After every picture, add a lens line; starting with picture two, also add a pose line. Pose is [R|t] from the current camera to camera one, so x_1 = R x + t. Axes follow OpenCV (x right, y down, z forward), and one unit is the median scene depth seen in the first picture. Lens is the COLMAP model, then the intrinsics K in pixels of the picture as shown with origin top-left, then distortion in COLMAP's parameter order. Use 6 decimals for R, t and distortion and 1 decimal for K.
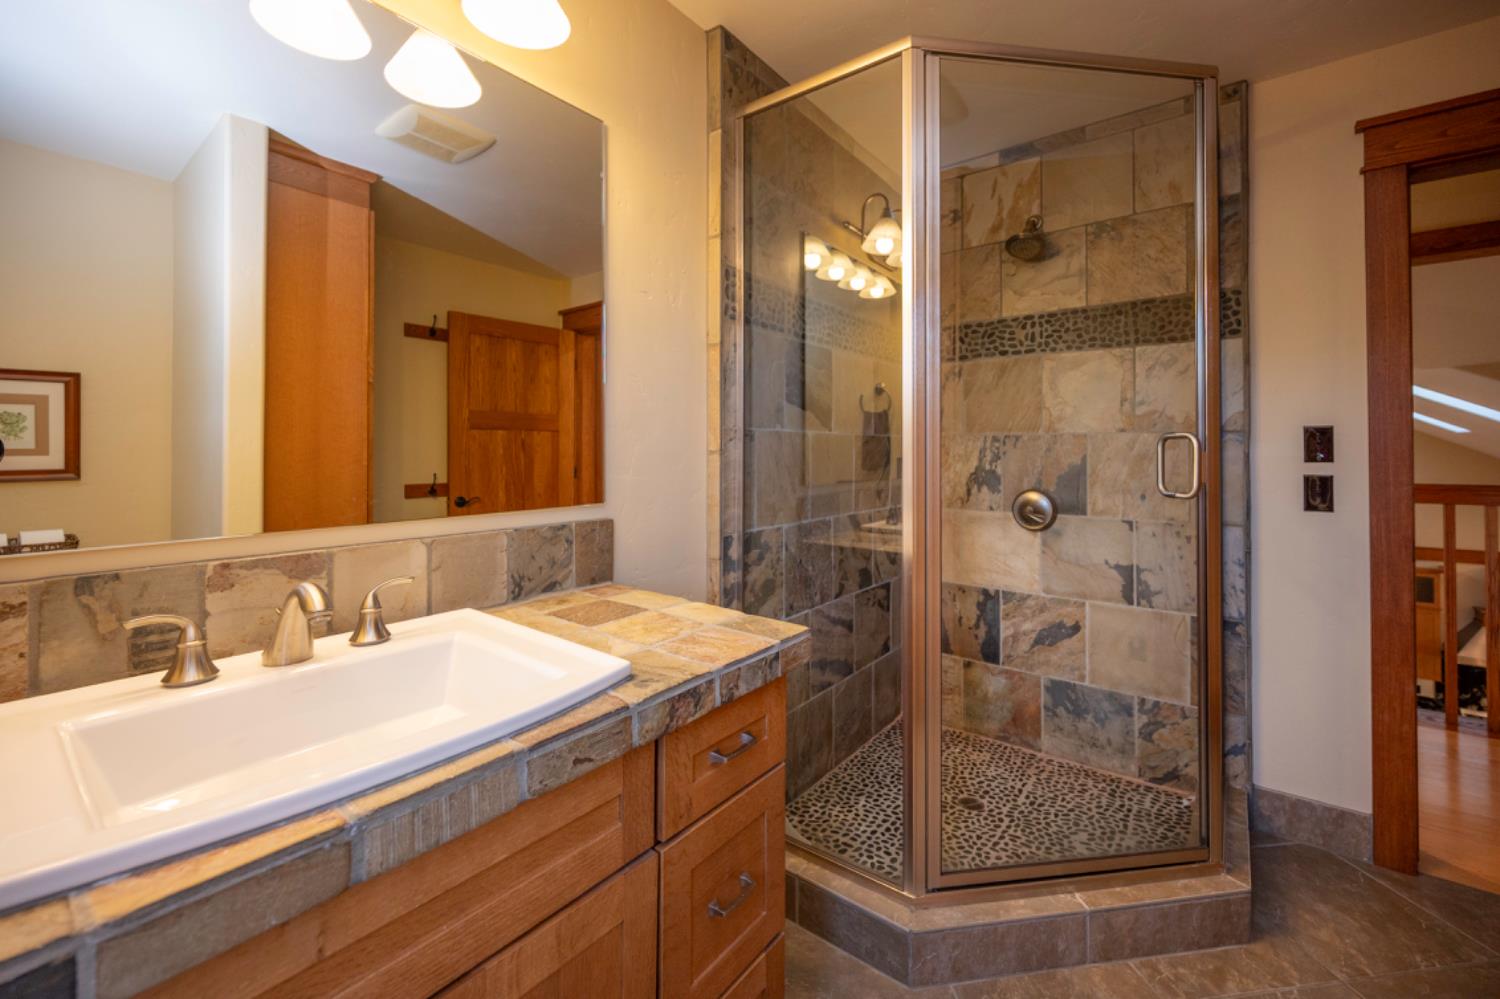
lens RADIAL K [[620.5, 0, 750.9], [0, 620.5, 444.4], [0, 0, 1]] dist [-0.000301, -0.000077]
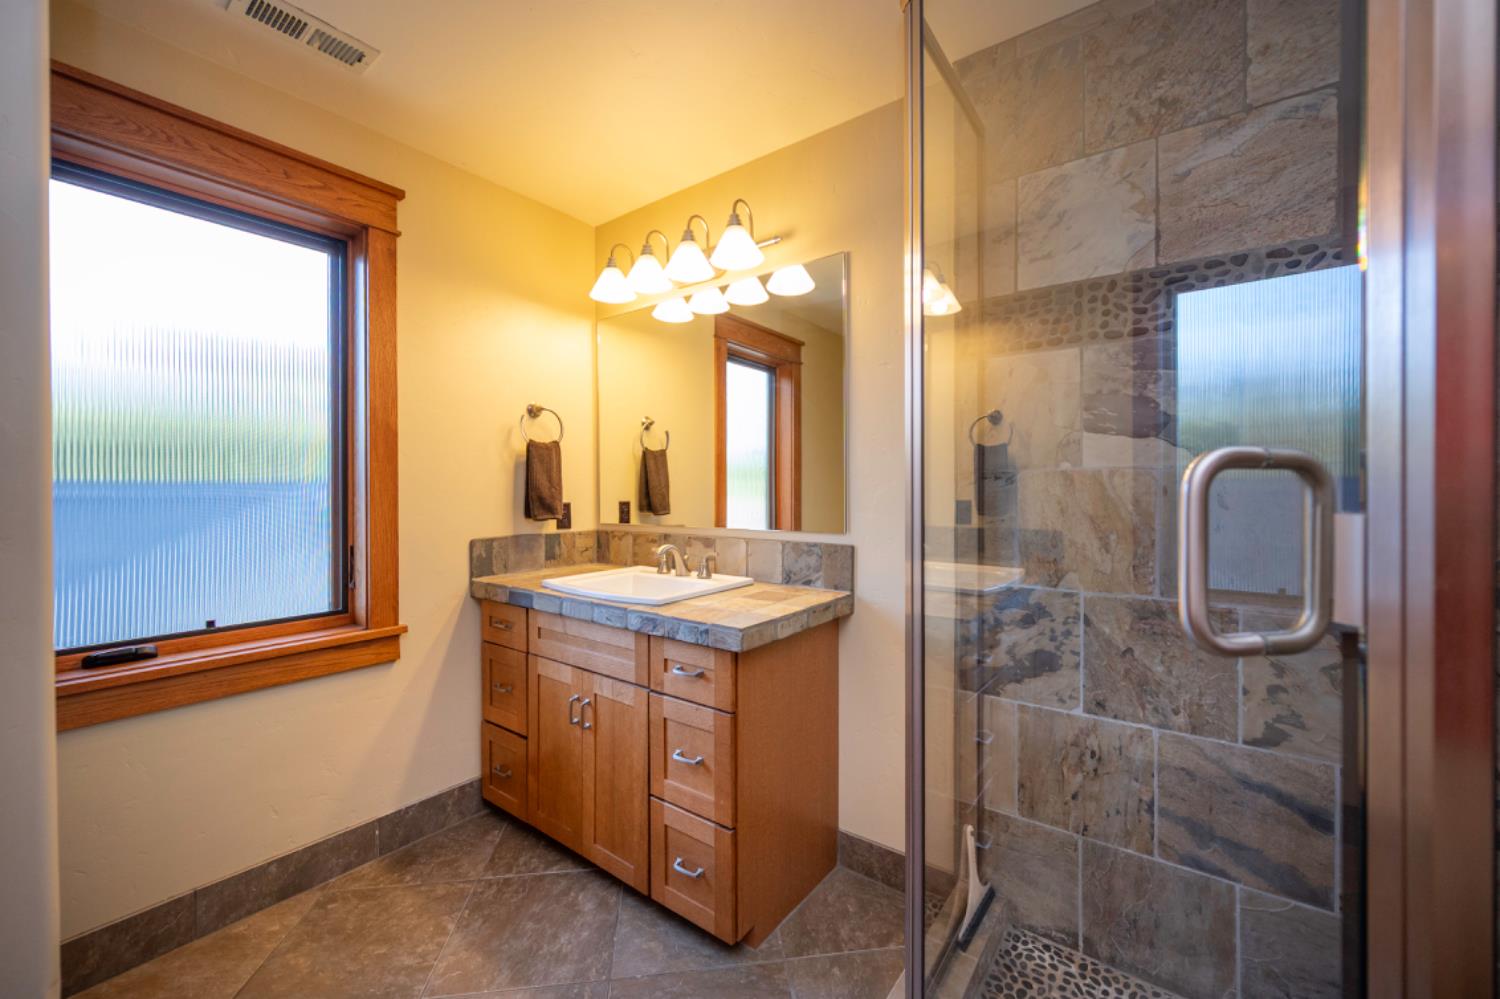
lens RADIAL K [[595.0, 0, 745.2], [0, 595.0, 496.4], [0, 0, 1]] dist [-0.000505, -0.000219]
pose [[0.004740, 0.010521, -0.999933, 0.861046], [0.008909, 0.999905, 0.010563, -0.000374], [0.999949, -0.008958, 0.004645, 0.631606]]
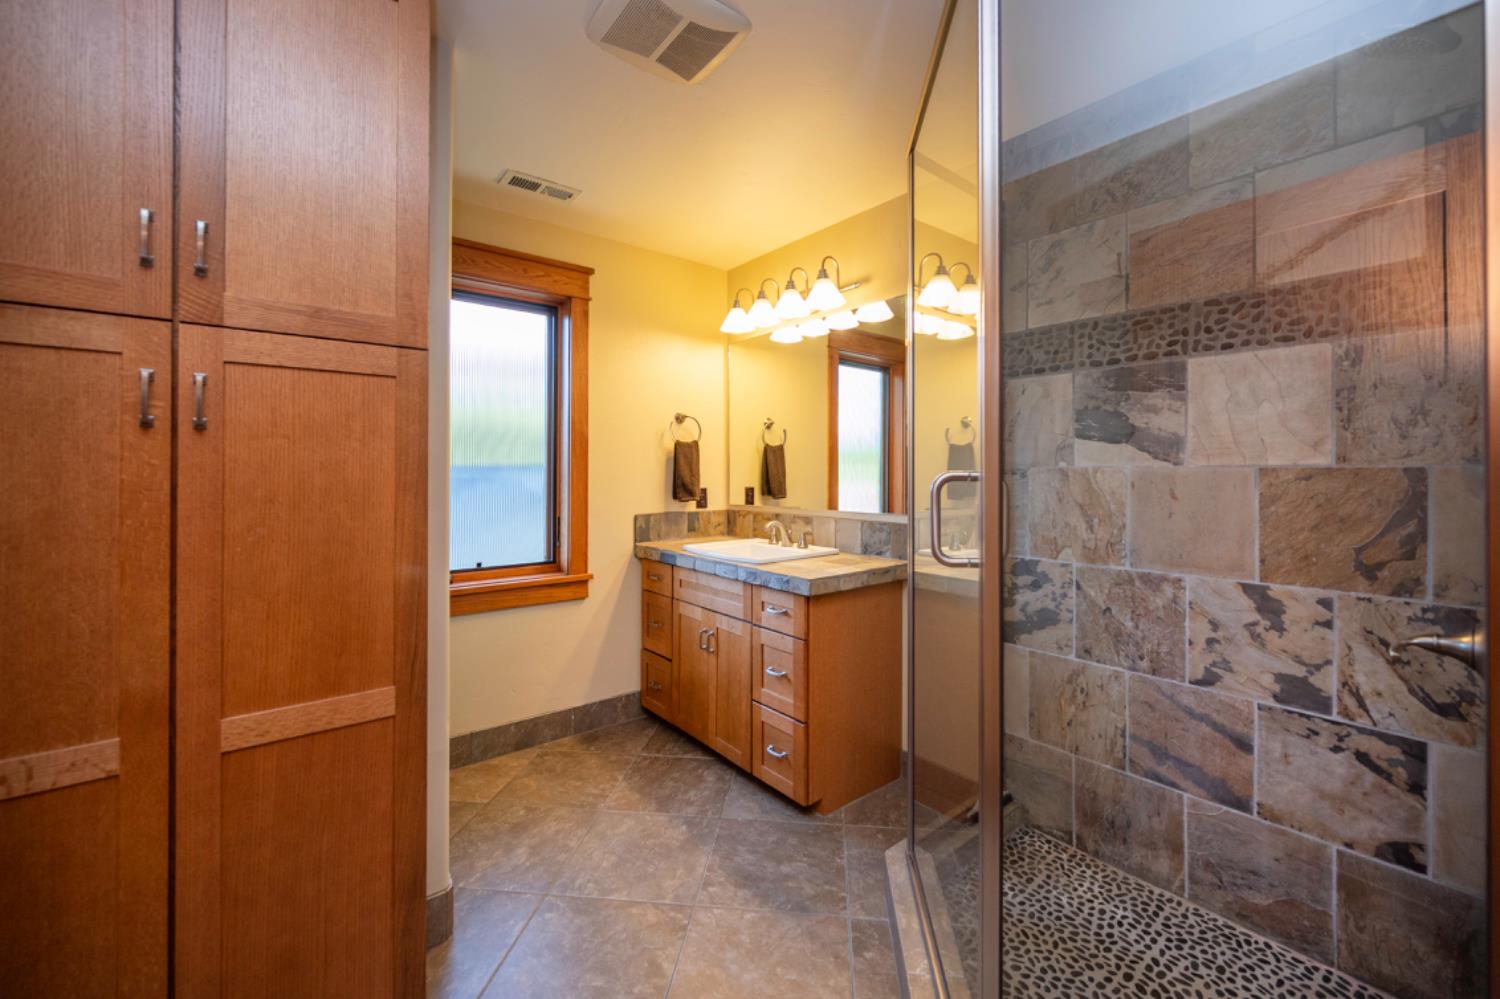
lens RADIAL K [[602.4, 0, 749.2], [0, 602.4, 474.0], [0, 0, 1]] dist [-0.000052, 0.000032]
pose [[-0.240077, 0.000663, -0.970754, 1.209673], [0.004955, 0.999988, -0.000542, -0.015418], [0.970741, -0.004941, -0.240077, 0.794260]]
